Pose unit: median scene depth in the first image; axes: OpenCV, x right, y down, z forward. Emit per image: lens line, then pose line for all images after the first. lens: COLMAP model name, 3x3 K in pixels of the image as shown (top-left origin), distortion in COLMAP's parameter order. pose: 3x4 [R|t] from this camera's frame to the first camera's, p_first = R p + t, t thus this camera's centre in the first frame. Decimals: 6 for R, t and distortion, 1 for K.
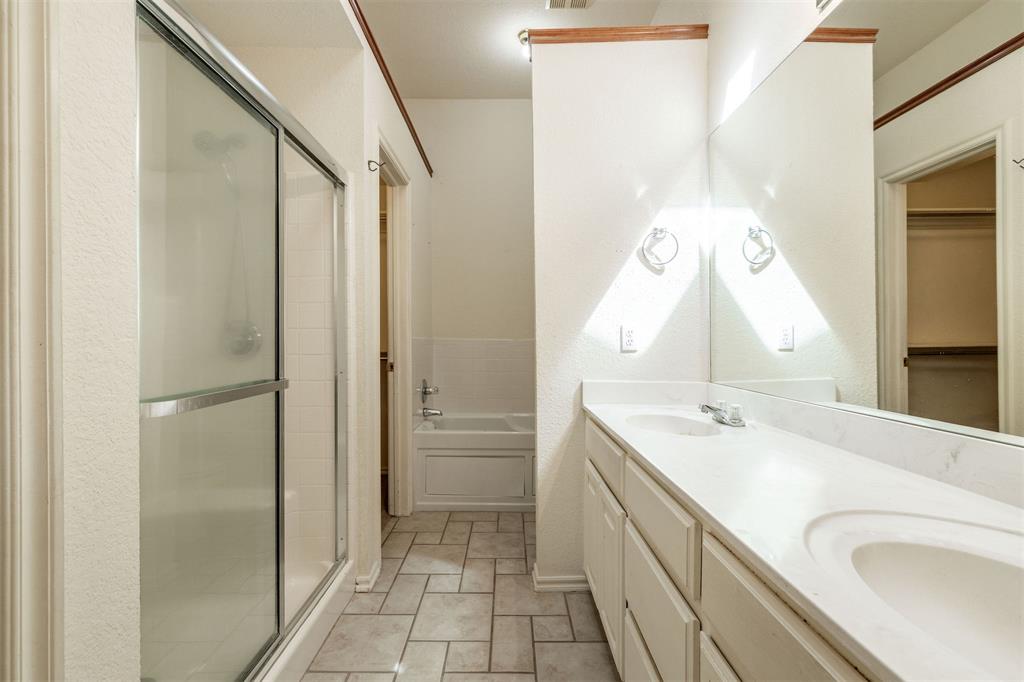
lens RADIAL K [[444.1, 0, 506.7], [0, 444.1, 337.6], [0, 0, 1]] dist [0.000239, 0.000145]
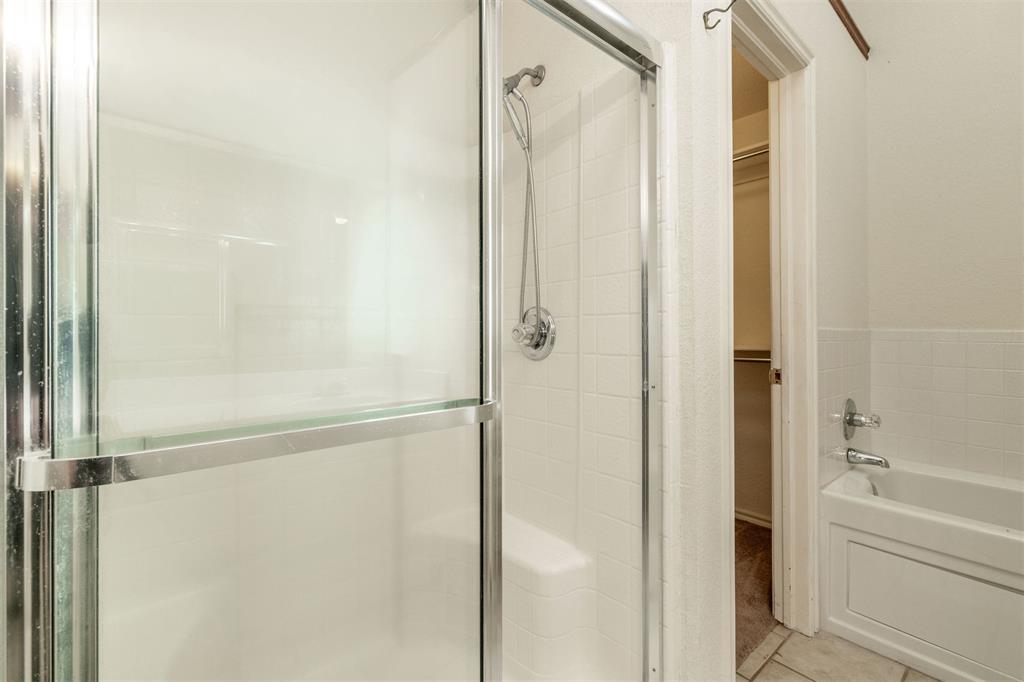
lens RADIAL K [[441.8, 0, 511.3], [0, 441.8, 327.2], [0, 0, 1]] dist [0.000892, -0.000085]
pose [[0.643071, -0.001922, -0.765805, -0.029382], [0.000043, 0.999997, -0.002473, 0.000096], [0.765807, 0.001557, 0.643069, 0.330127]]
